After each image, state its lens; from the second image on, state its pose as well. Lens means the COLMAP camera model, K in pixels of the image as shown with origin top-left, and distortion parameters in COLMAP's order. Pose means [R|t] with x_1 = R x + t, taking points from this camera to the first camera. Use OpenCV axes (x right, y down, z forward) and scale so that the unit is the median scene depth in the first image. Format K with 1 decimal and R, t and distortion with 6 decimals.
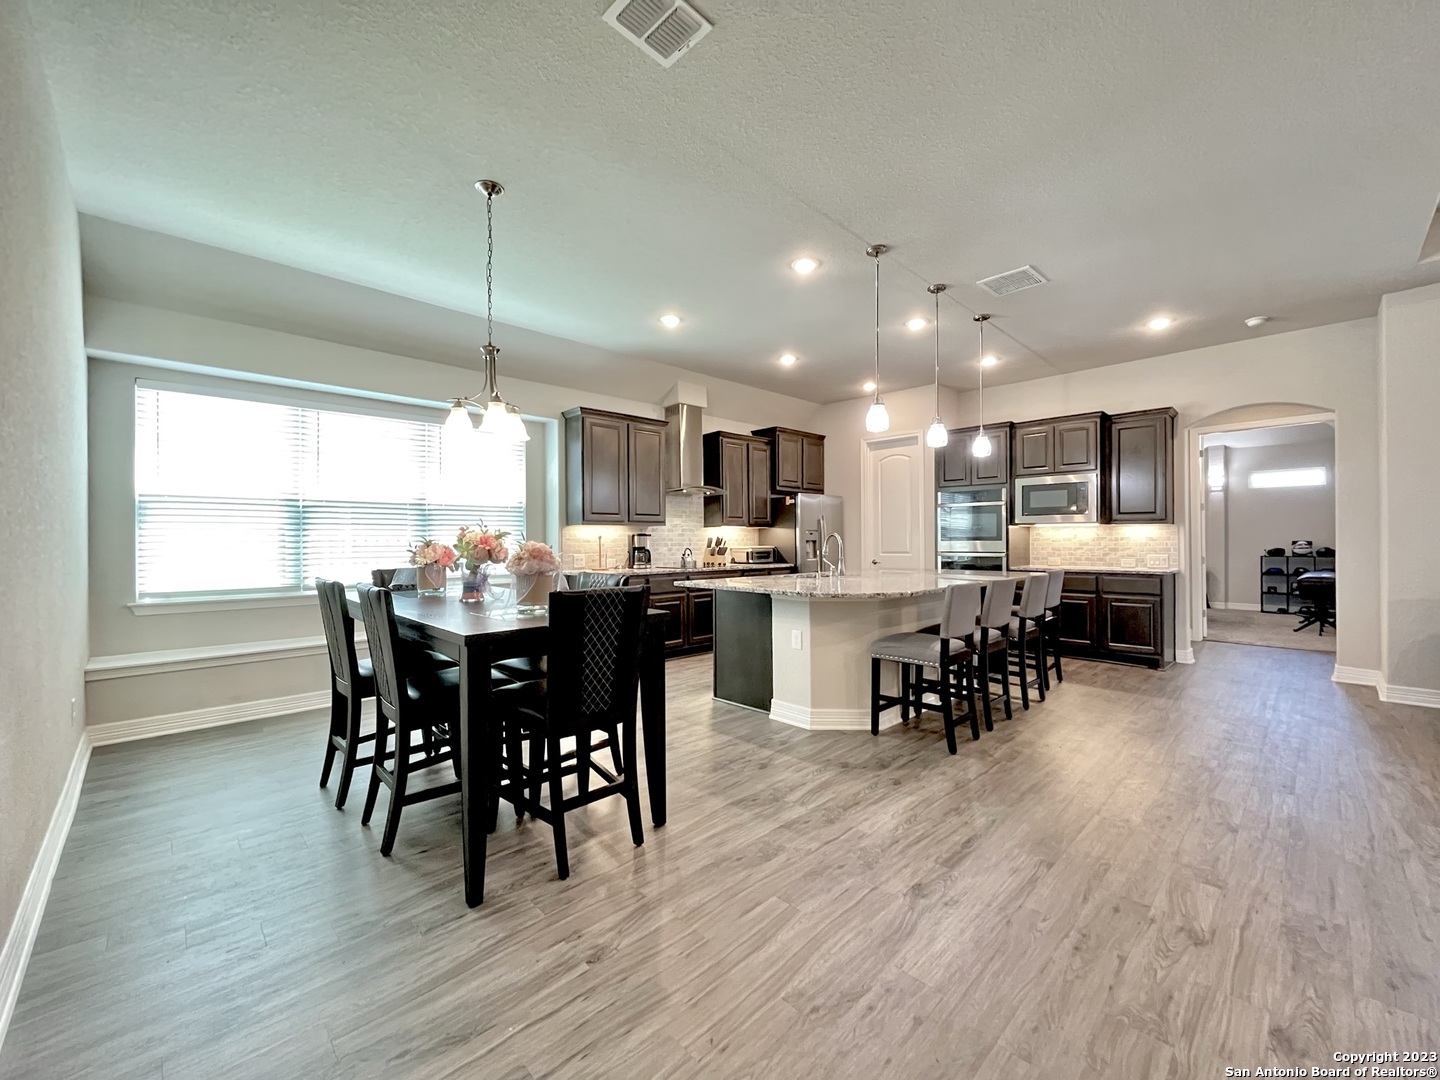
lens RADIAL K [[584.2, 0, 717.5], [0, 584.2, 539.6], [0, 0, 1]] dist [-0.002172, -0.000495]
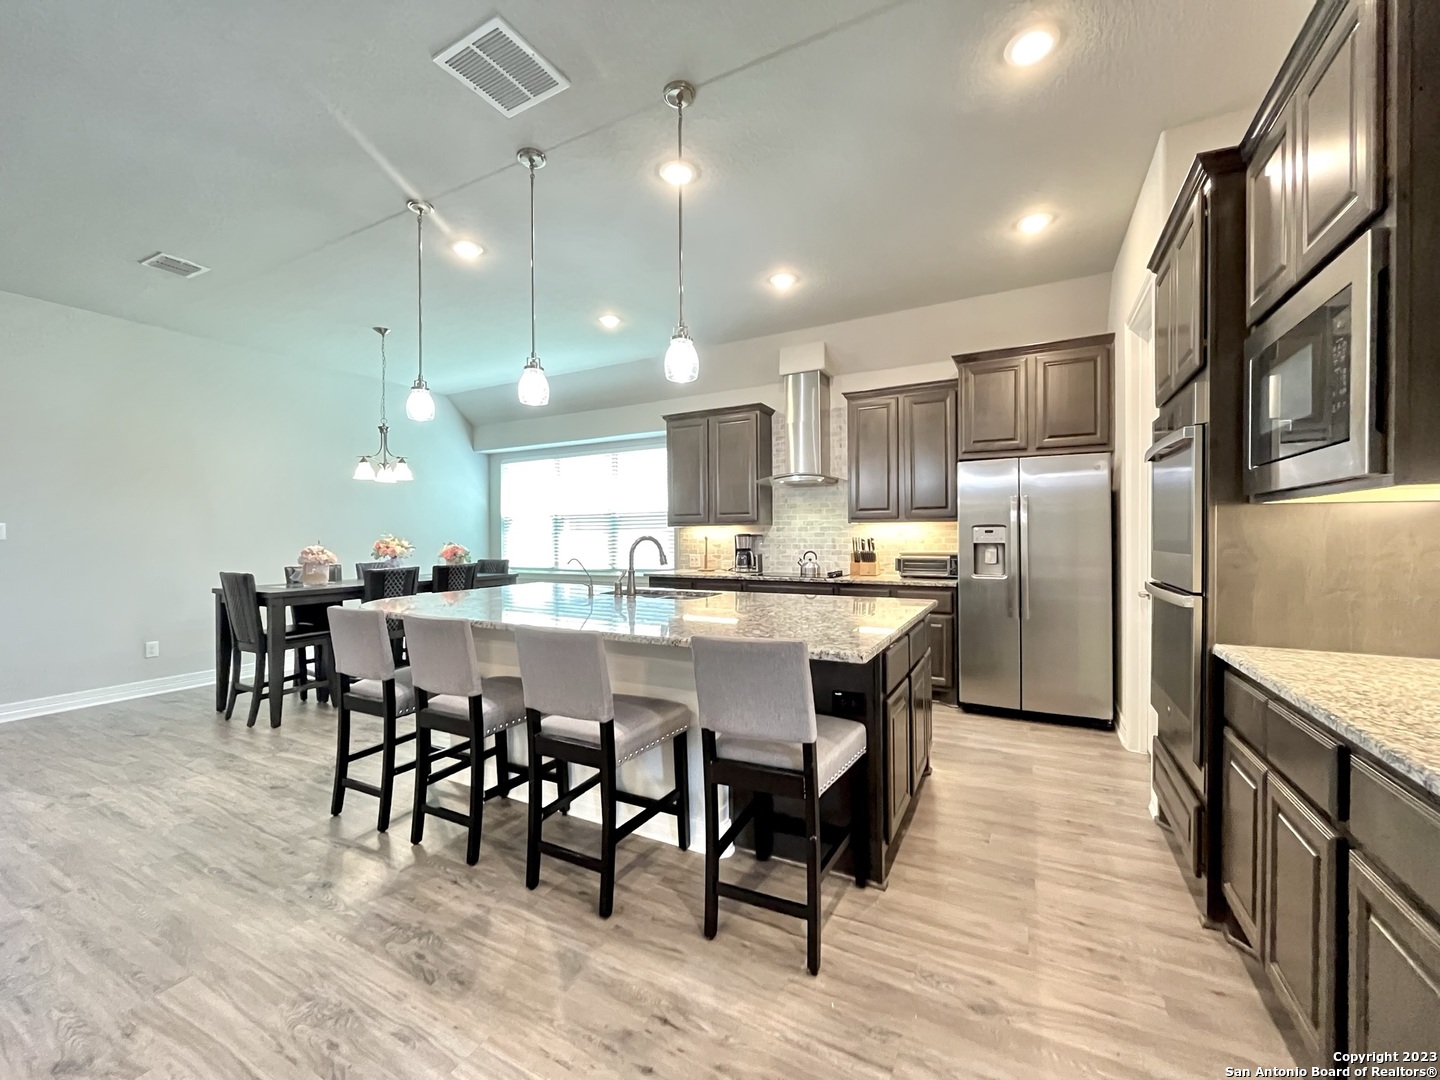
lens RADIAL K [[584.2, 0, 717.6], [0, 584.2, 535.7], [0, 0, 1]] dist [-0.002172, -0.000495]
pose [[0.303836, 0.001854, -0.952722, 0.769882], [0.004037, 0.999987, 0.003234, -0.011451], [0.952716, -0.004829, 0.303825, 0.728738]]
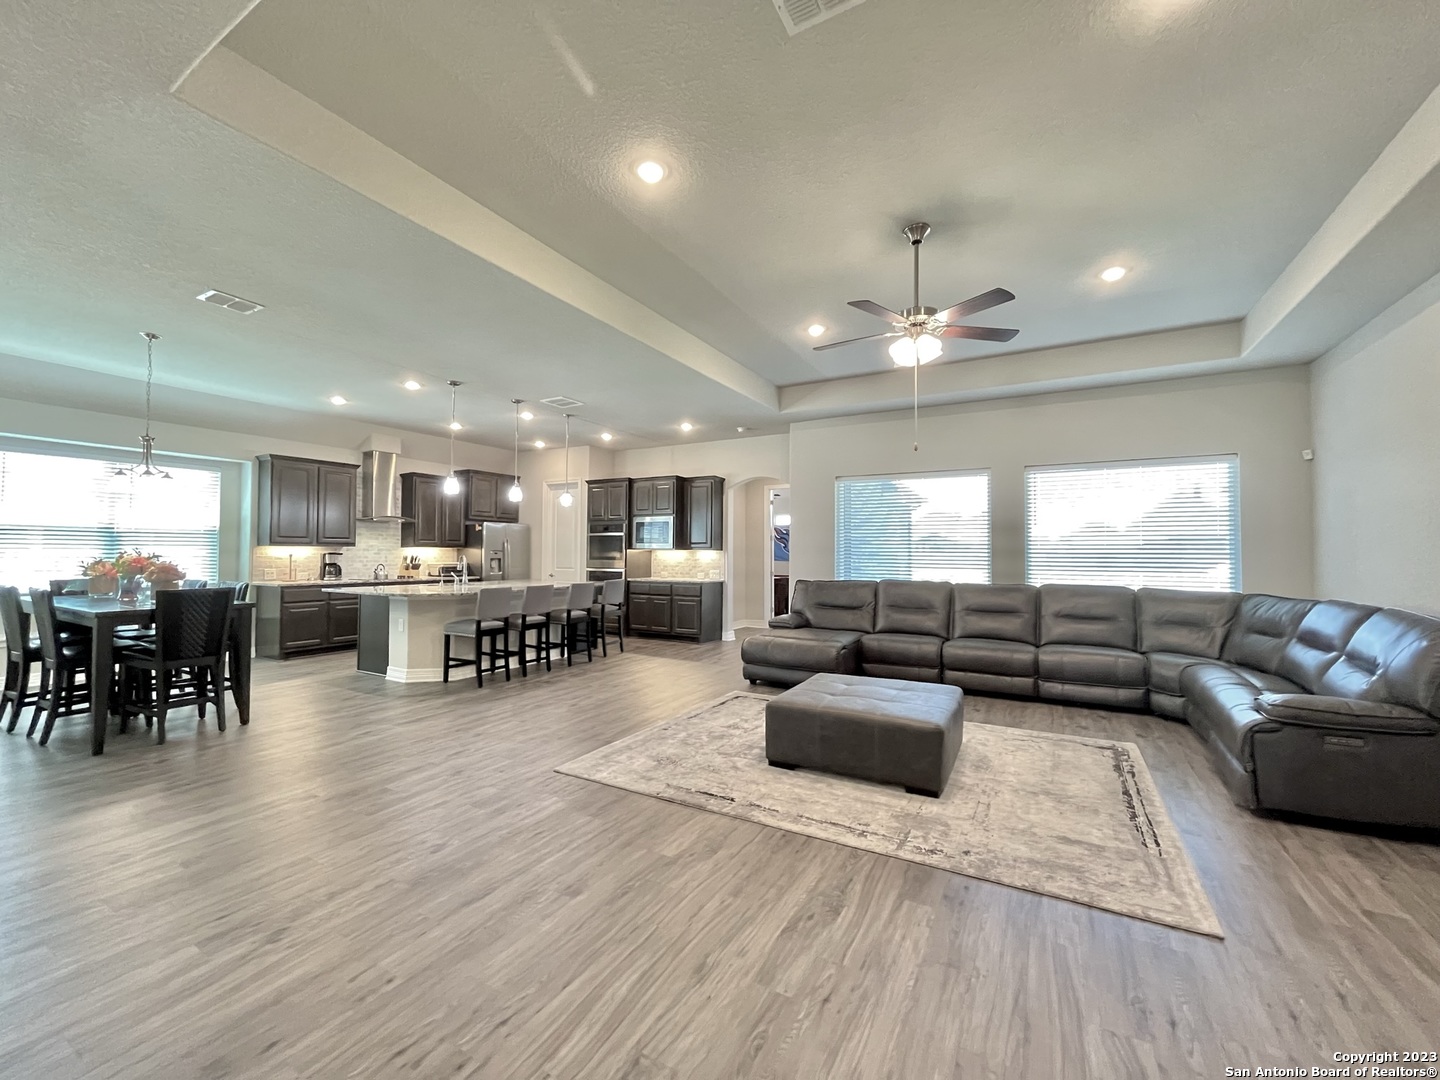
lens RADIAL K [[584.2, 0, 717.3], [0, 584.2, 537.5], [0, 0, 1]] dist [-0.002172, -0.000495]
pose [[0.959542, 0.018241, 0.280975, 0.334964], [-0.010659, 0.999537, -0.028488, -0.016893], [-0.281365, 0.024341, 0.959292, -0.479547]]
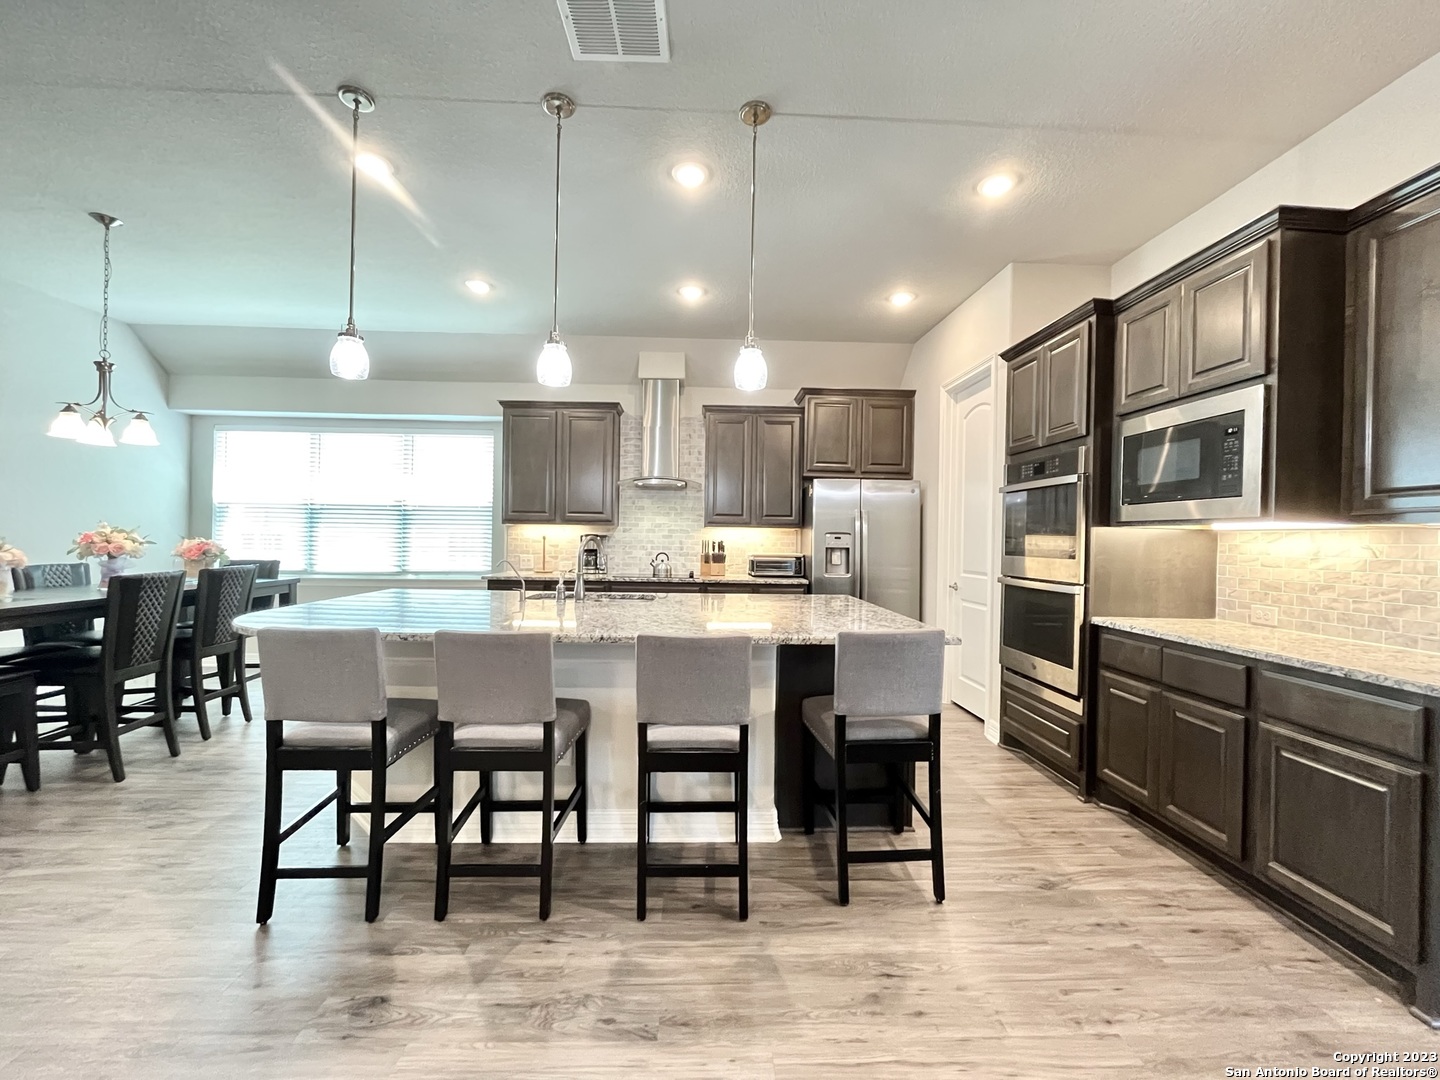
lens RADIAL K [[584.2, 0, 718.3], [0, 584.2, 536.1], [0, 0, 1]] dist [-0.002172, -0.000495]
pose [[0.742455, 0.014572, -0.669737, 0.641284], [-0.020104, 0.999798, -0.000533, -0.011545], [0.669594, 0.013861, 0.742598, 0.503221]]
